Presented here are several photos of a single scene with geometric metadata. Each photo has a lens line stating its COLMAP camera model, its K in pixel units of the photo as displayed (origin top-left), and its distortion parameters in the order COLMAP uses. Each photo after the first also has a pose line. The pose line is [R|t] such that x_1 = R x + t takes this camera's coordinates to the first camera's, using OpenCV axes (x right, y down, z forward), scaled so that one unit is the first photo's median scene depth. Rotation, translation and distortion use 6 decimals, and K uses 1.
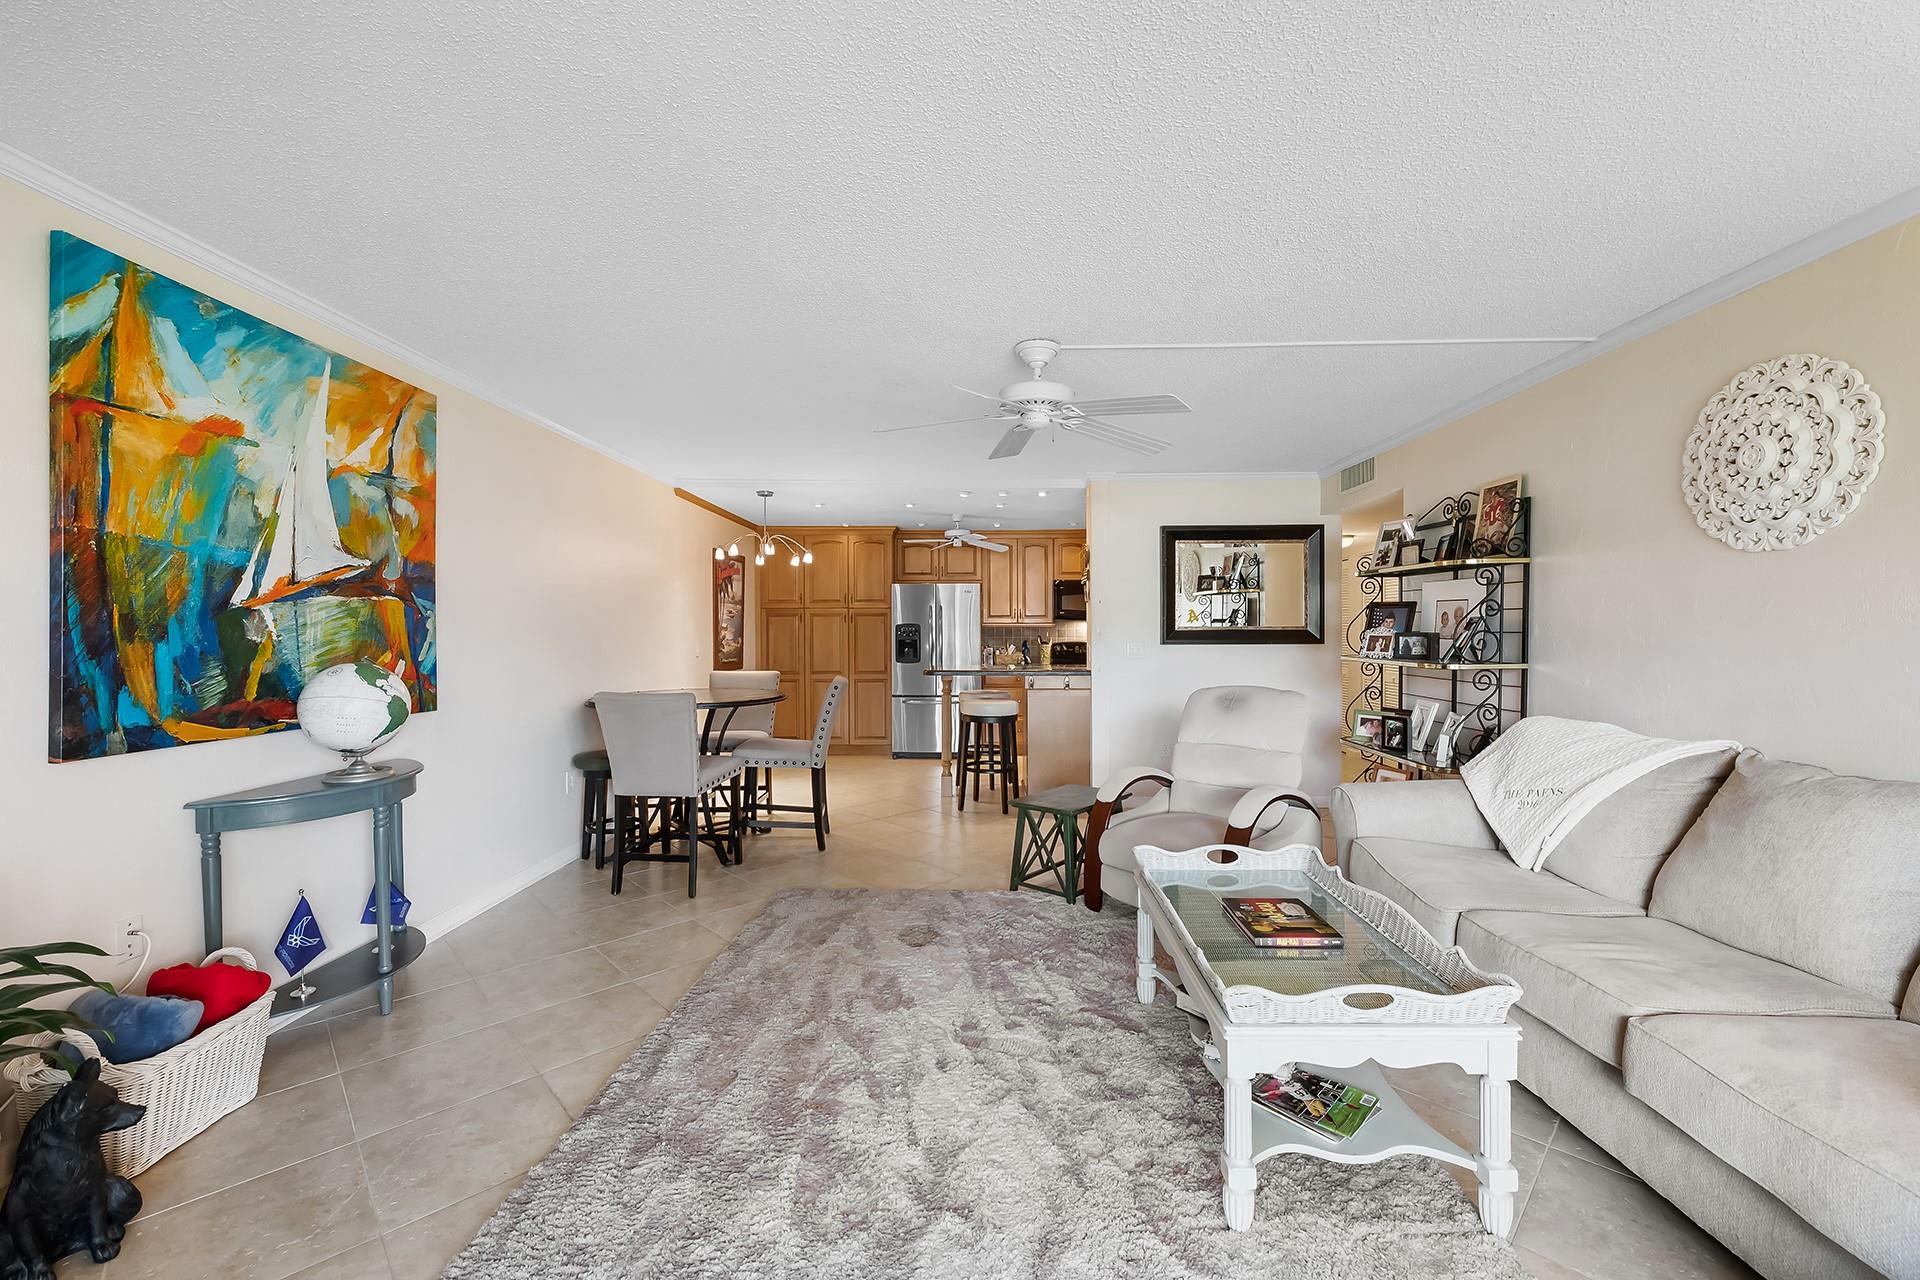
lens RADIAL K [[761.2, 0, 966.0], [0, 761.2, 631.3], [0, 0, 1]] dist [0.000004, -0.002995]
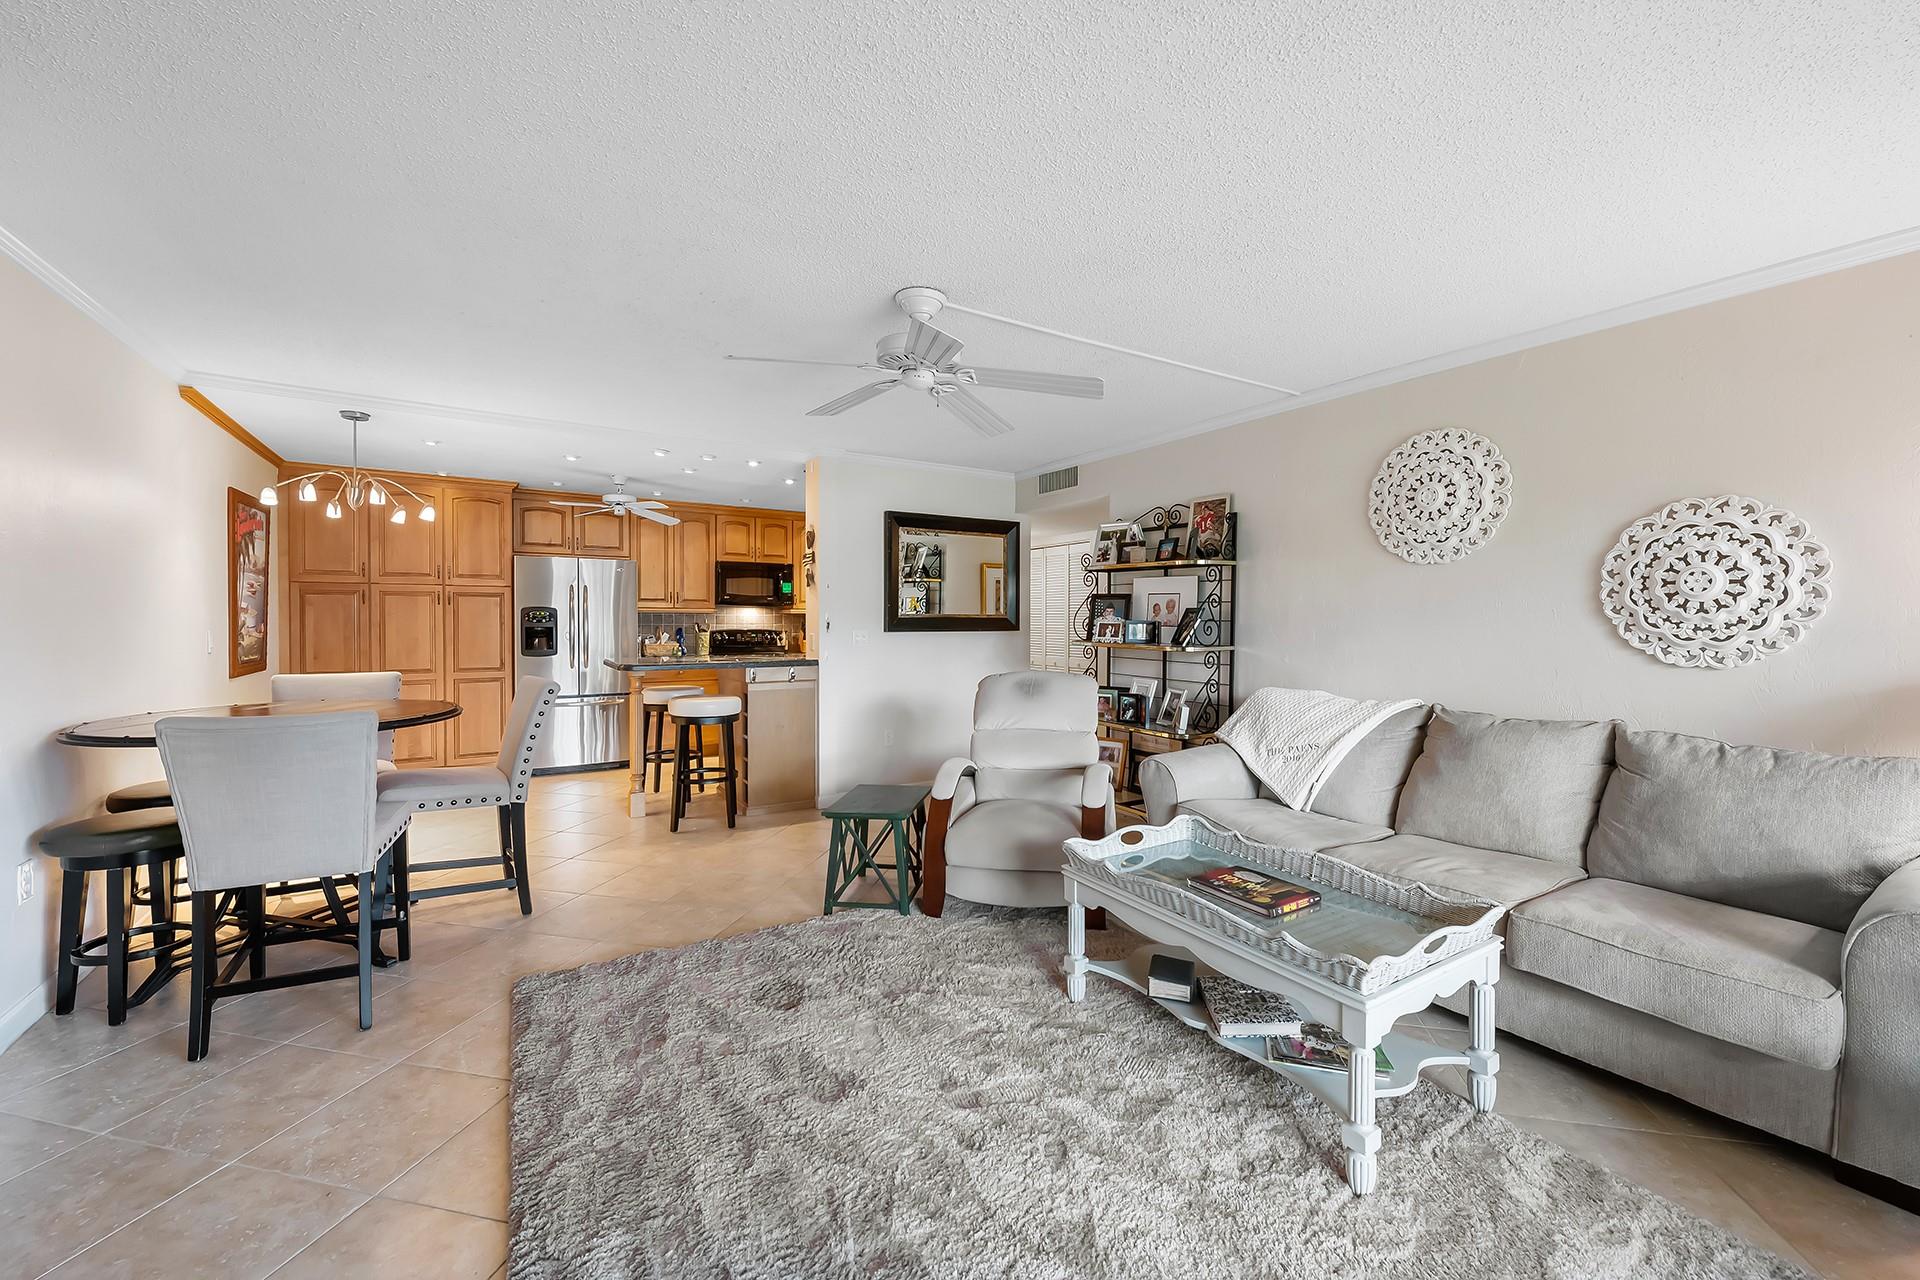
lens RADIAL K [[757.8, 0, 967.9], [0, 757.8, 624.4], [0, 0, 1]] dist [0.001070, -0.003056]
pose [[0.834170, 0.001742, 0.551504, -0.382607], [-0.005776, 0.999968, 0.005578, 0.003277], [-0.551477, -0.007838, 0.834154, 0.252775]]
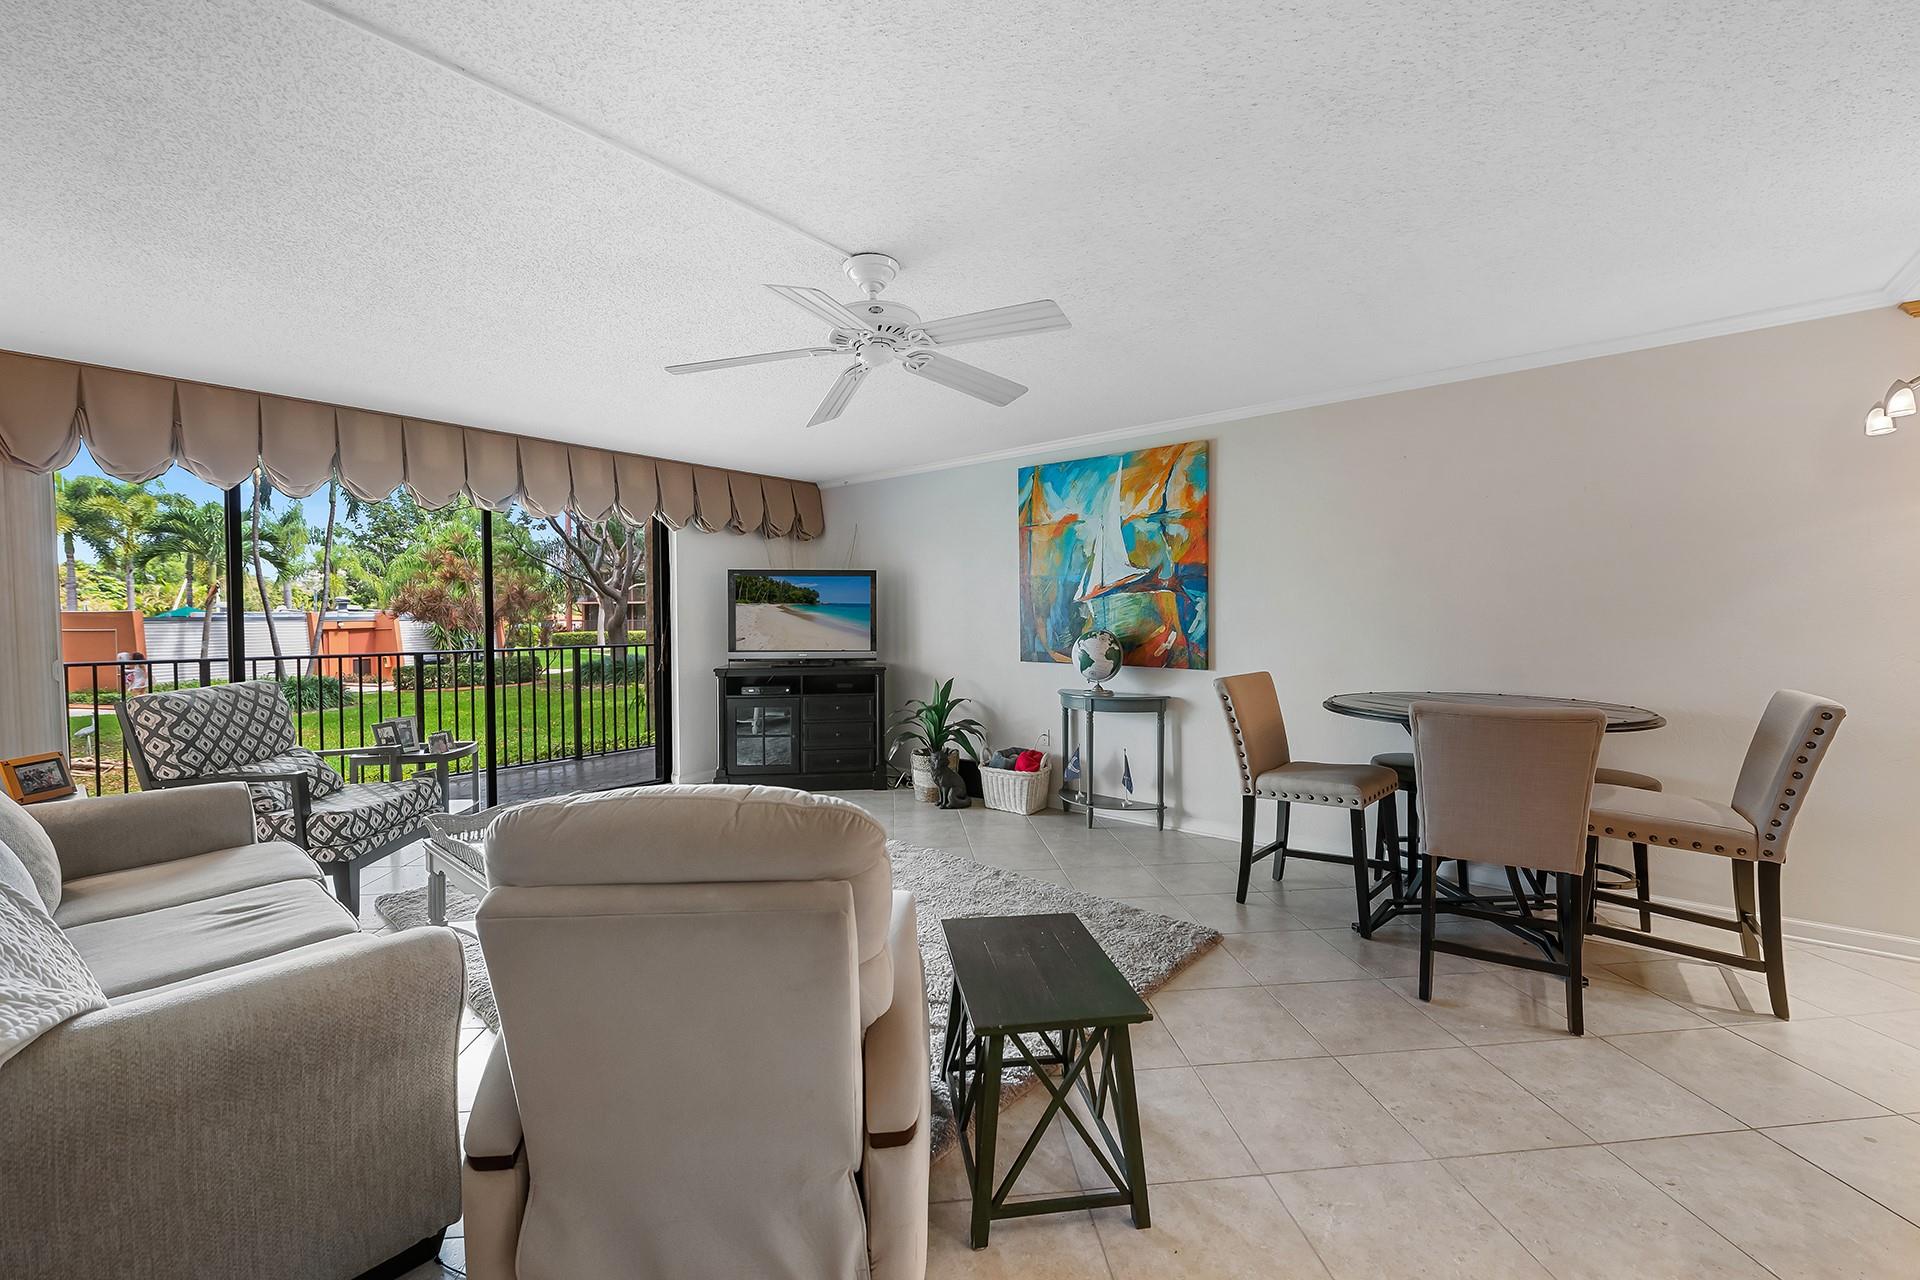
lens RADIAL K [[757.8, 0, 967.9], [0, 757.8, 624.4], [0, 0, 1]] dist [0.001070, -0.003056]
pose [[-0.626060, 0.016457, -0.779602, 0.732696], [0.008736, 0.999863, 0.014092, -0.001456], [0.779726, 0.002012, -0.626117, 1.750018]]
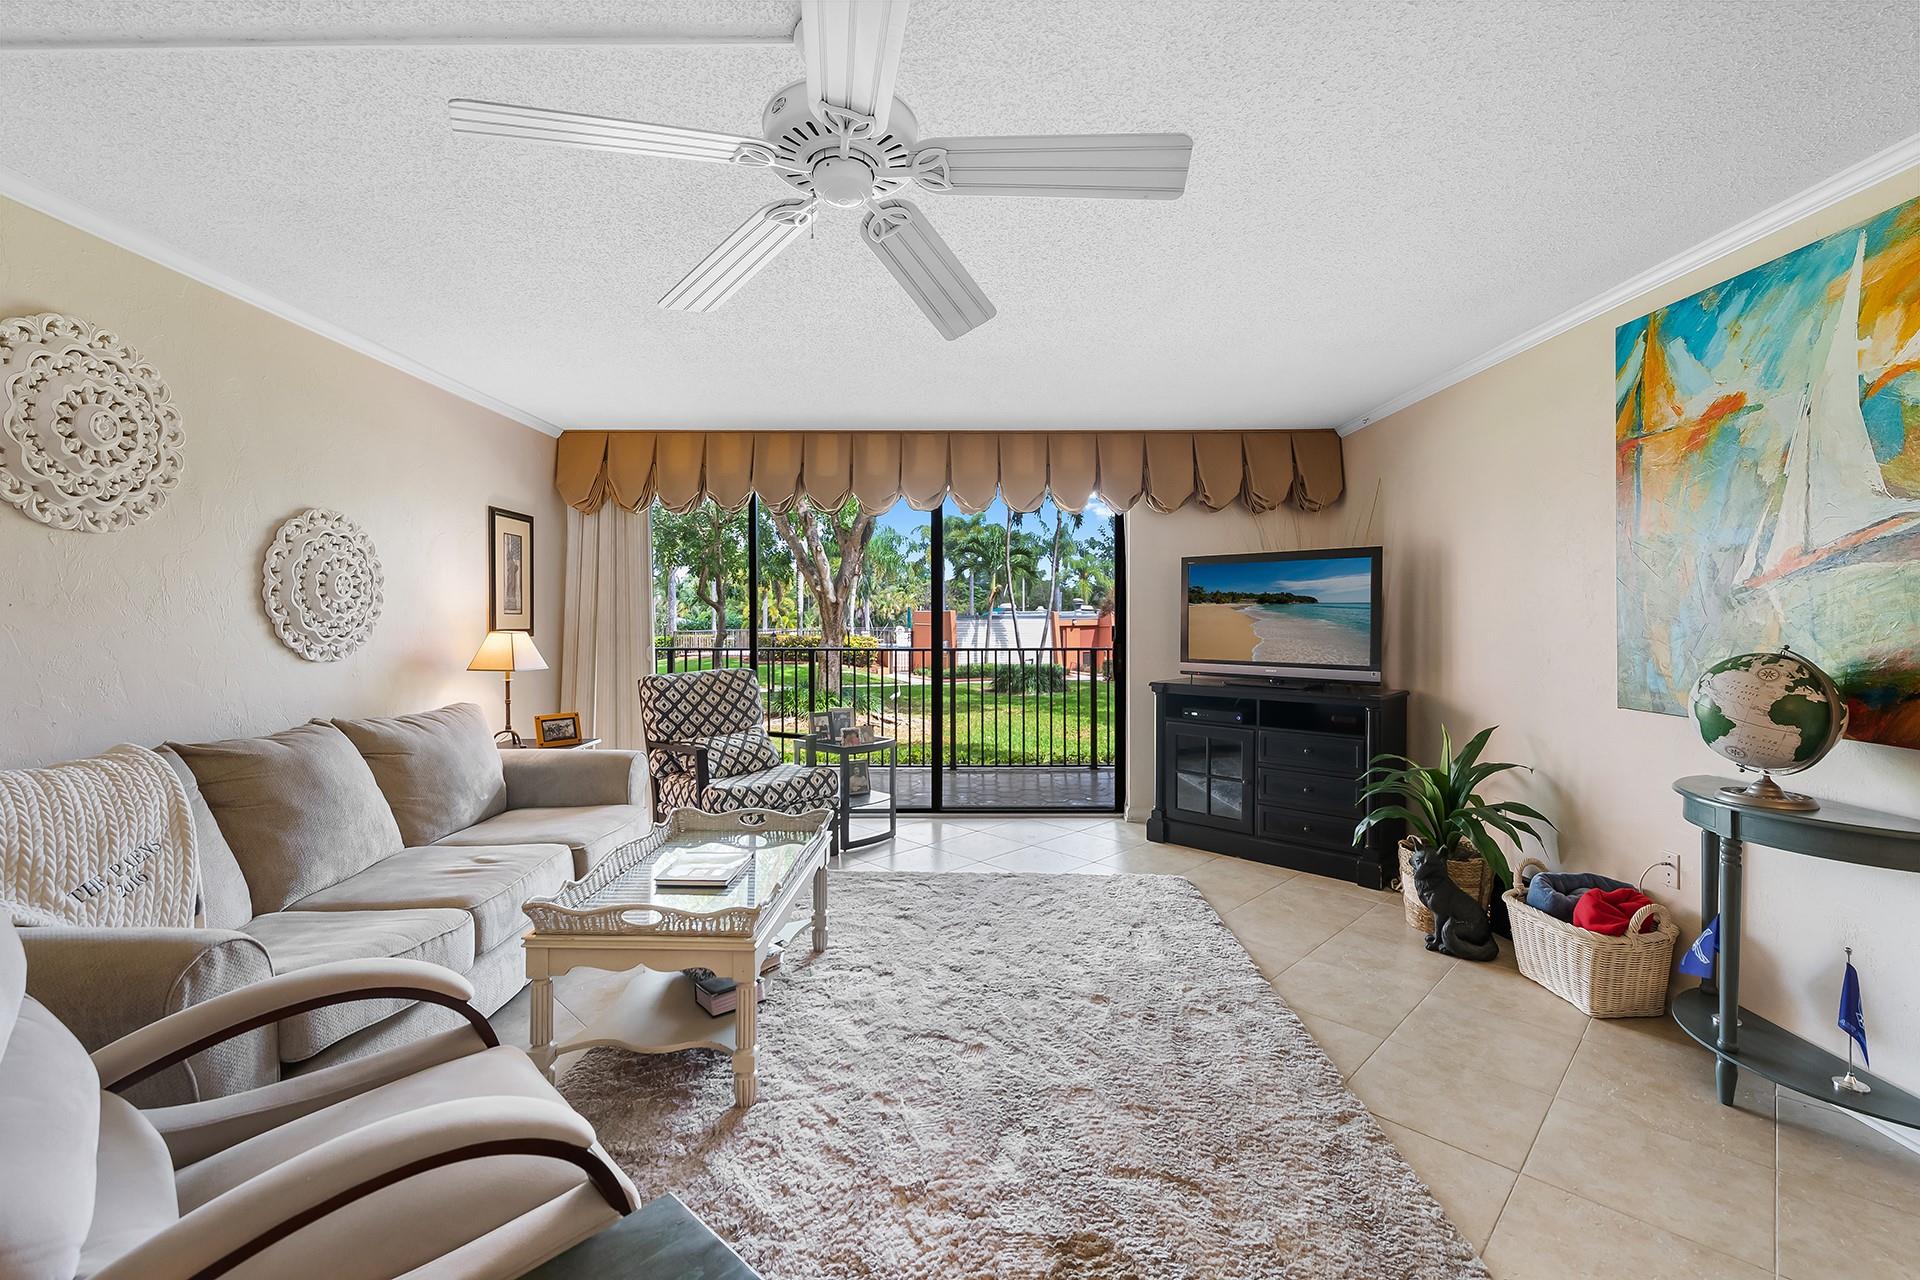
lens RADIAL K [[812.0, 0, 963.3], [0, 812.0, 623.5], [0, 0, 1]] dist [0.002784, -0.003884]
pose [[-0.999881, 0.005147, -0.014538, 0.026737], [0.005054, 0.999967, 0.006412, 0.001319], [0.014570, 0.006338, -0.999874, 1.685109]]
